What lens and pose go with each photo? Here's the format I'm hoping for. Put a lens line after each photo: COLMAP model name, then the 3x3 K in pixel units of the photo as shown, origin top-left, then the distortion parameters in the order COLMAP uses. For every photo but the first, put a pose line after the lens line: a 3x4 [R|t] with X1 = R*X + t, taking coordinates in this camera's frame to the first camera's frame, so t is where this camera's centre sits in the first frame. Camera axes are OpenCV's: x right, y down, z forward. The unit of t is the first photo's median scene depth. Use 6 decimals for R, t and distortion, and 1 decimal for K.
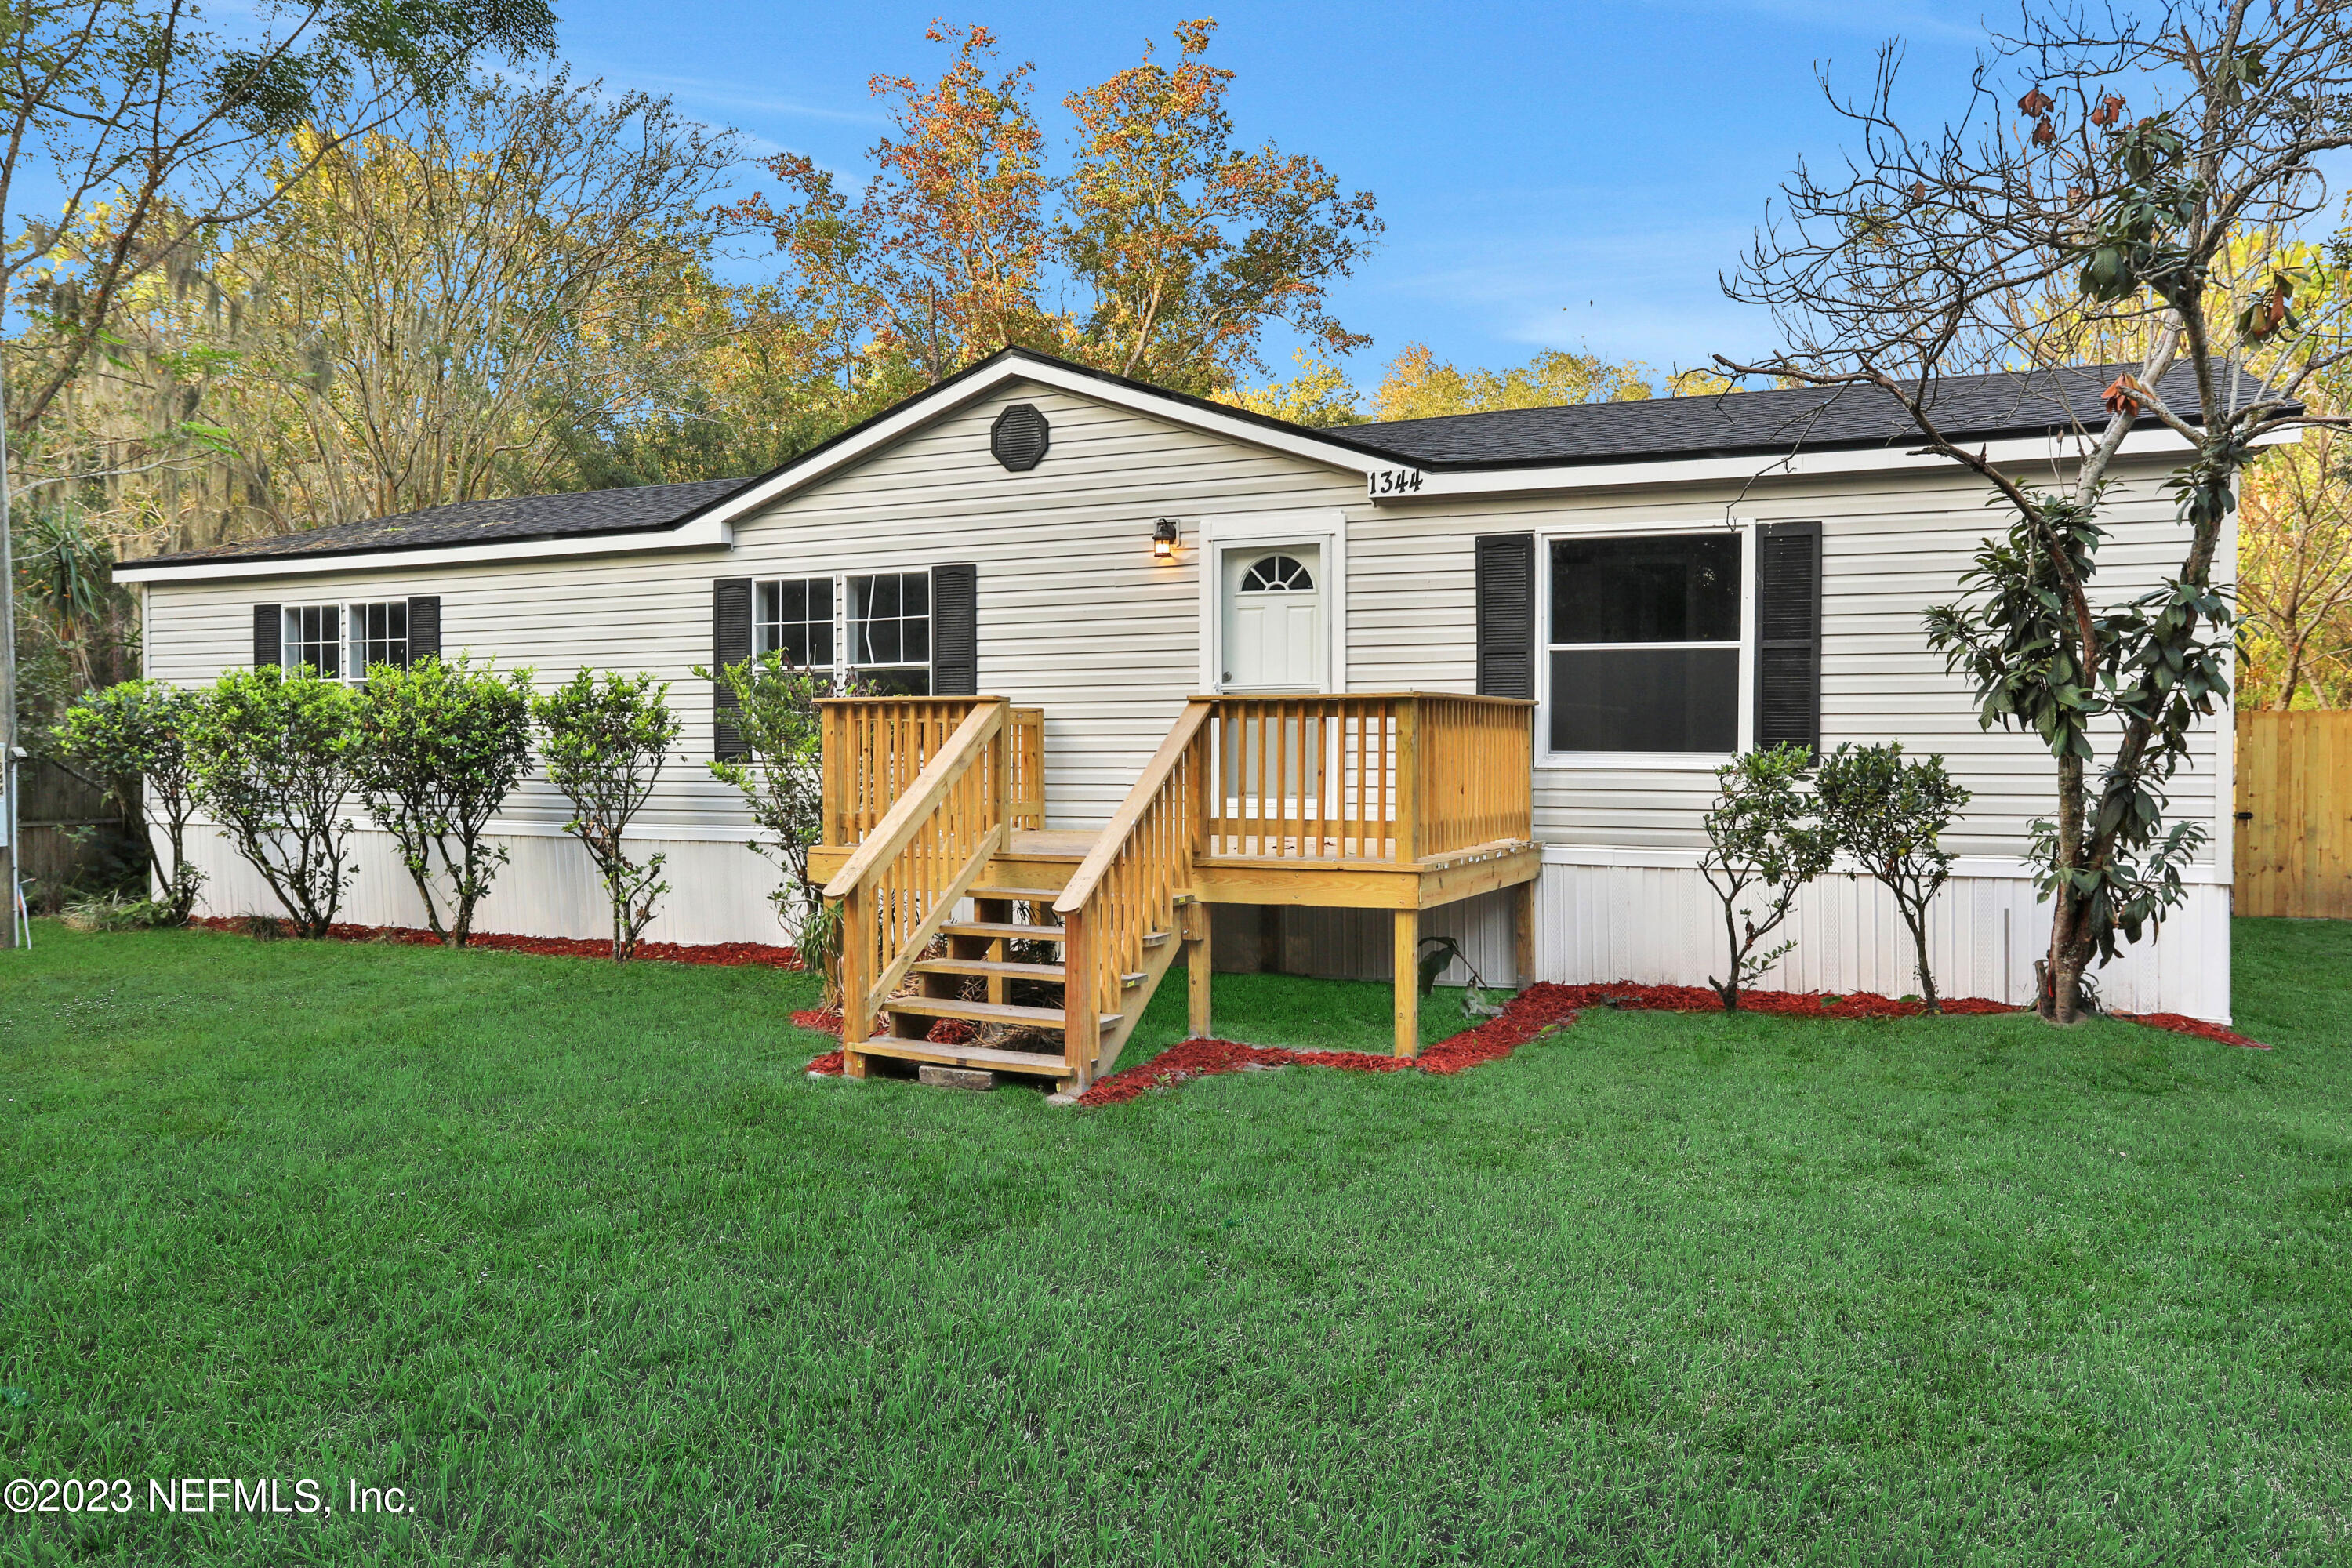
lens RADIAL K [[1749.6, 0, 1175.9], [0, 1749.6, 776.1], [0, 0, 1]] dist [-0.038042, 0.003752]
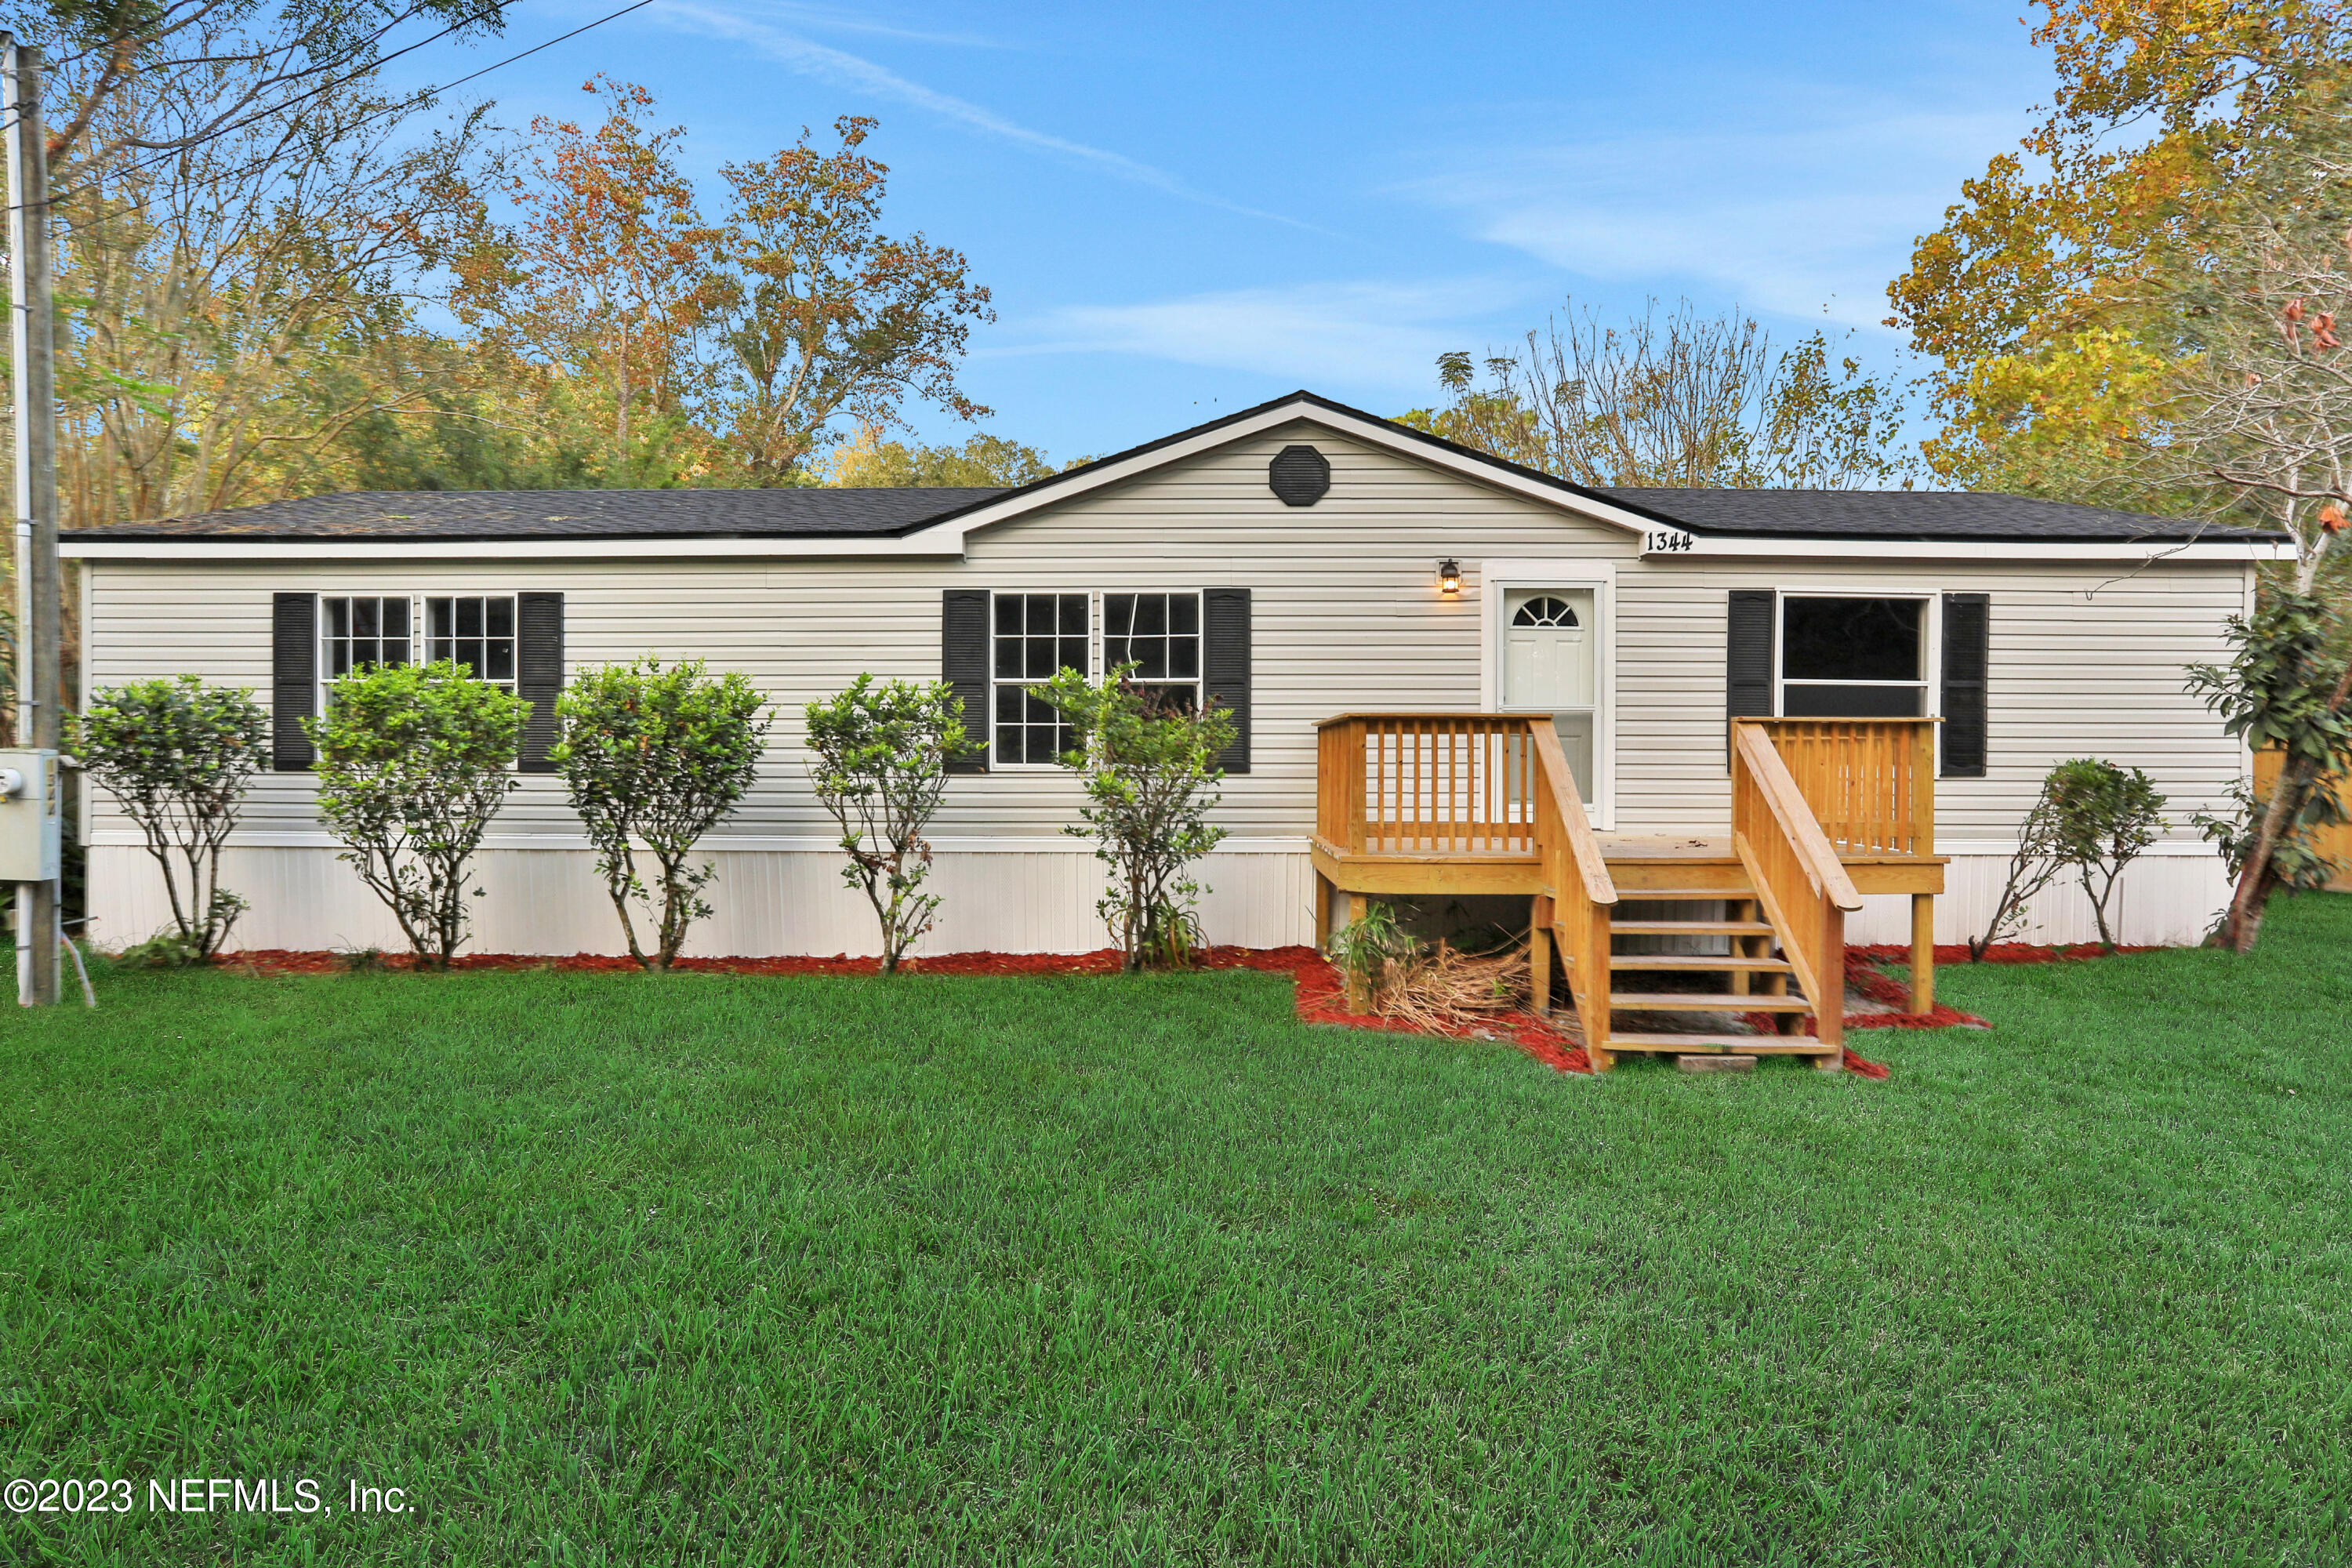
lens RADIAL K [[1431.1, 0, 1173.0], [0, 1431.1, 780.4], [0, 0, 1]] dist [-0.053784, 0.009527]
pose [[0.909299, -0.003578, 0.416129, -0.515699], [0.003609, 0.999993, 0.000713, -0.004152], [-0.416129, 0.000853, 0.909305, 0.214852]]
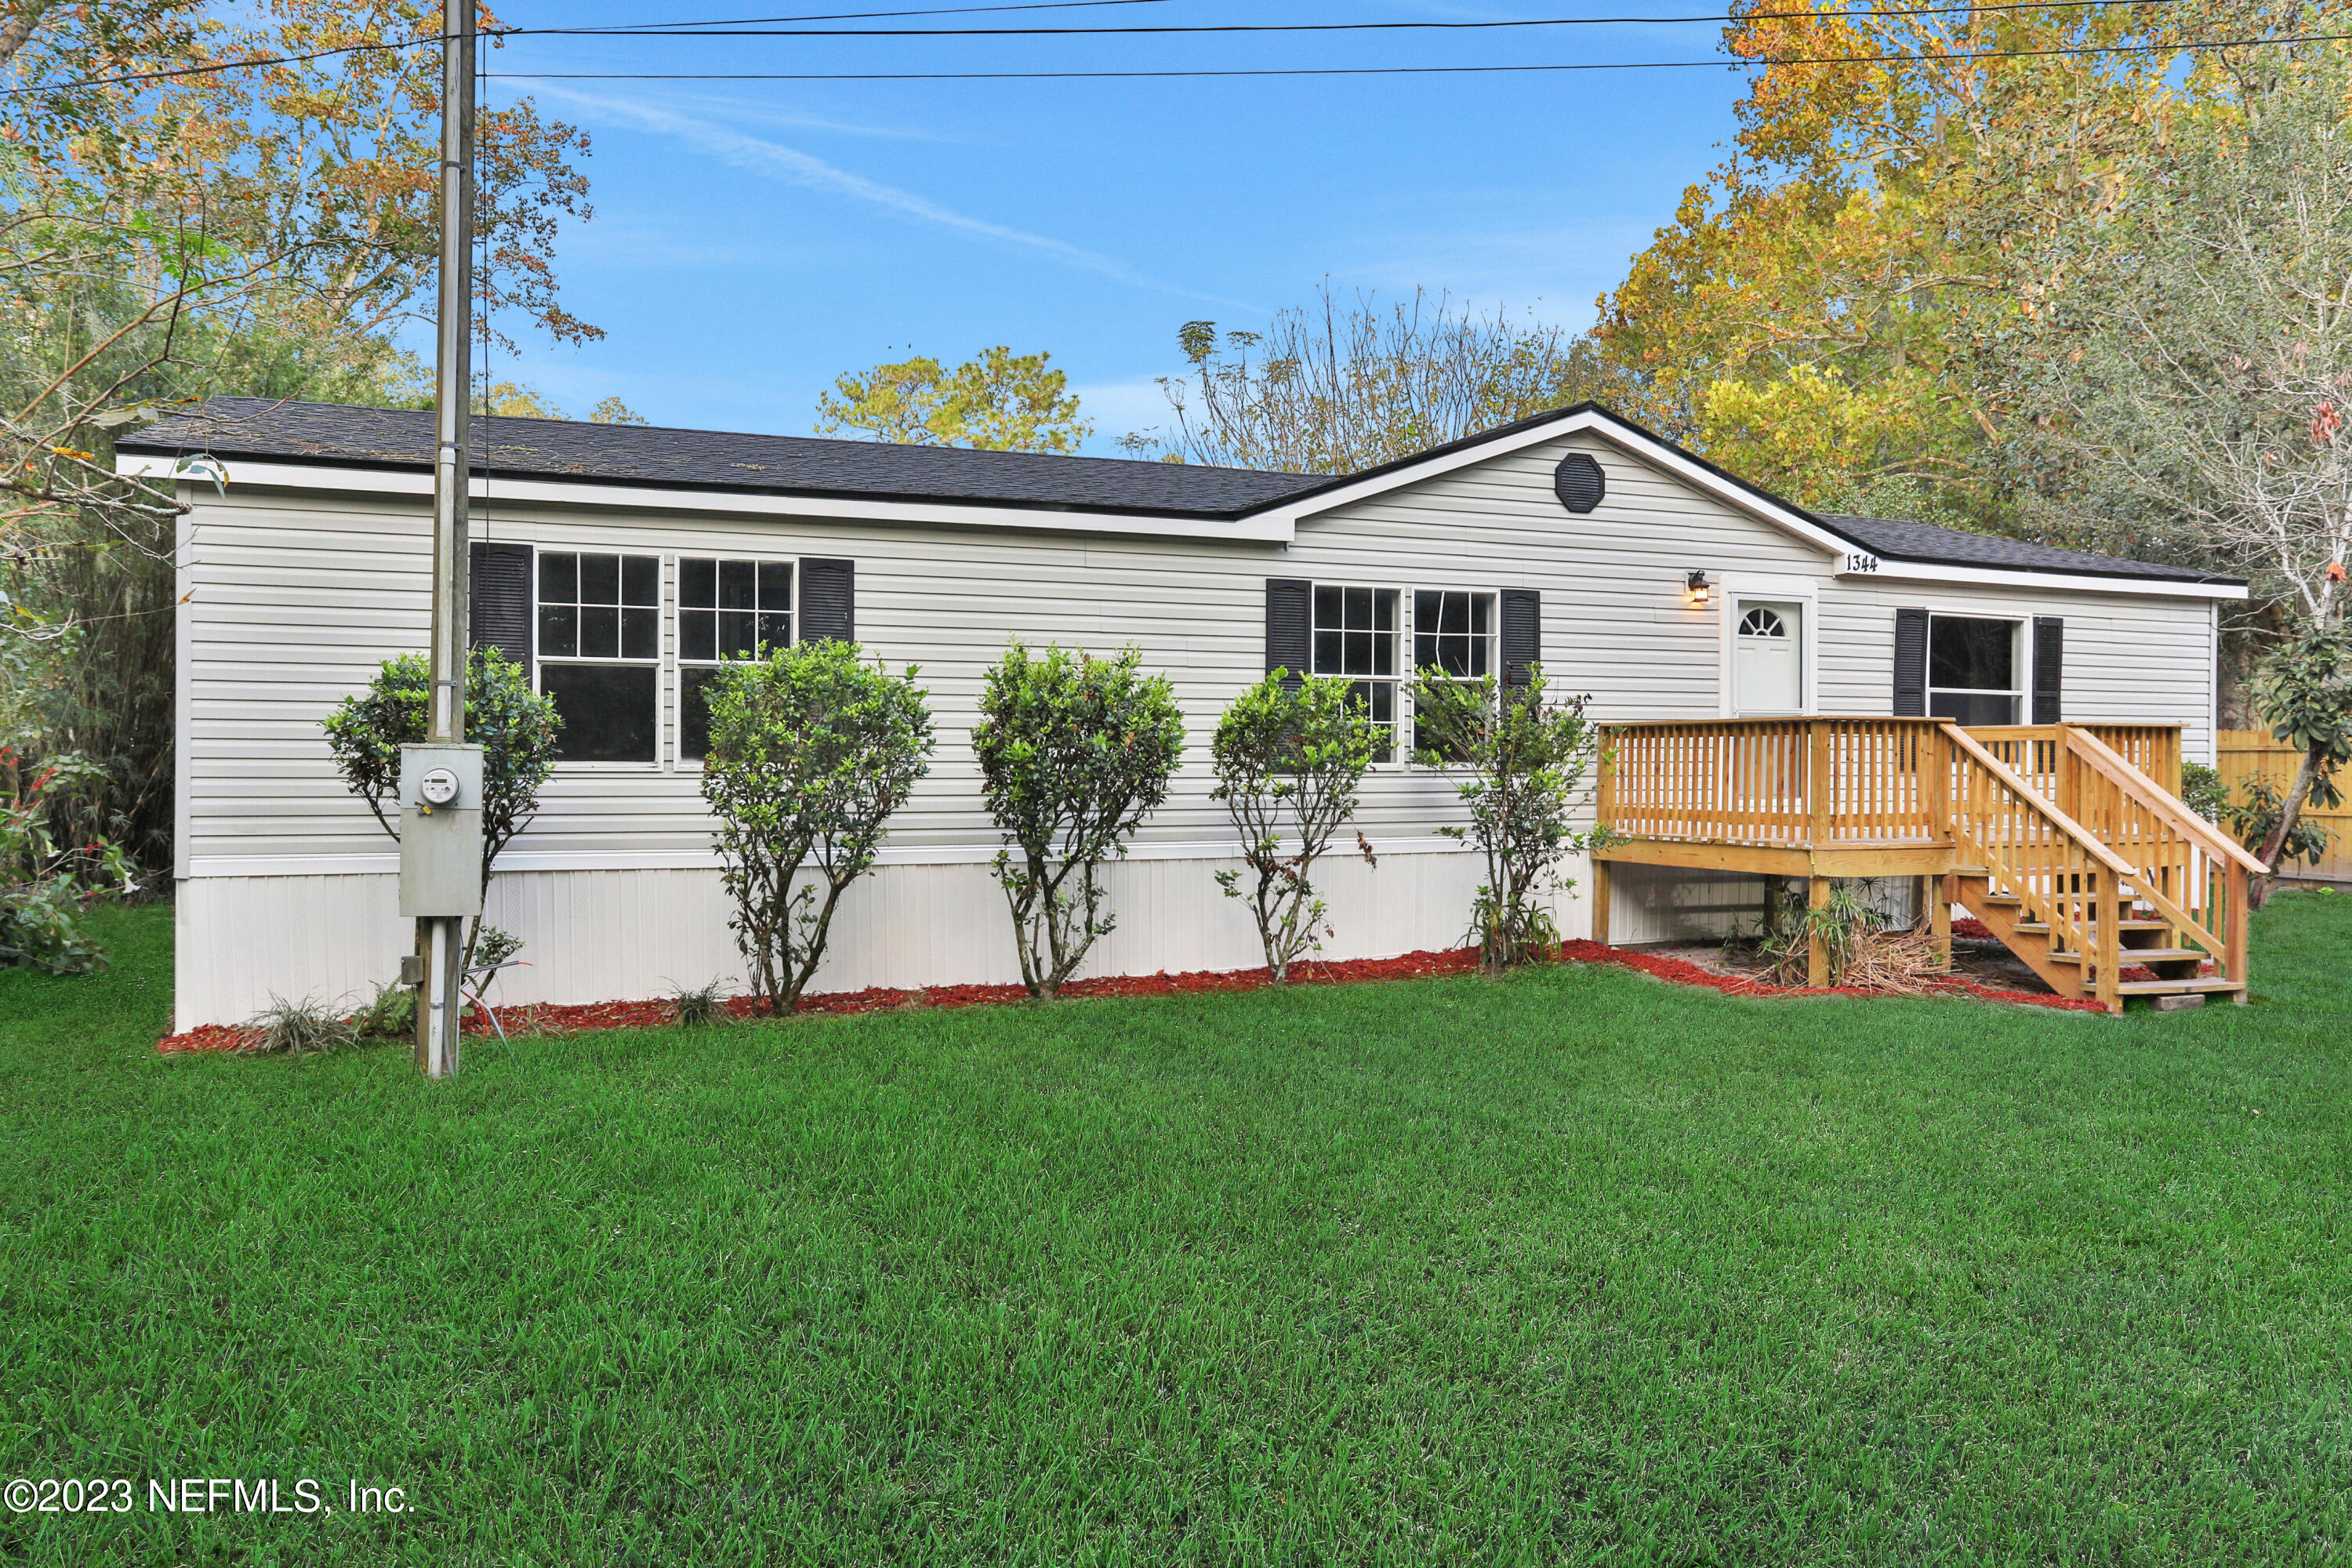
lens RADIAL K [[1673.3, 0, 1174.5], [0, 1673.3, 784.7], [0, 0, 1]] dist [-0.027930, 0.005135]
pose [[0.668219, -0.008598, 0.743915, -1.029646], [0.010859, 0.999939, 0.001804, -0.004253], [-0.743885, 0.006873, 0.668272, 0.462522]]
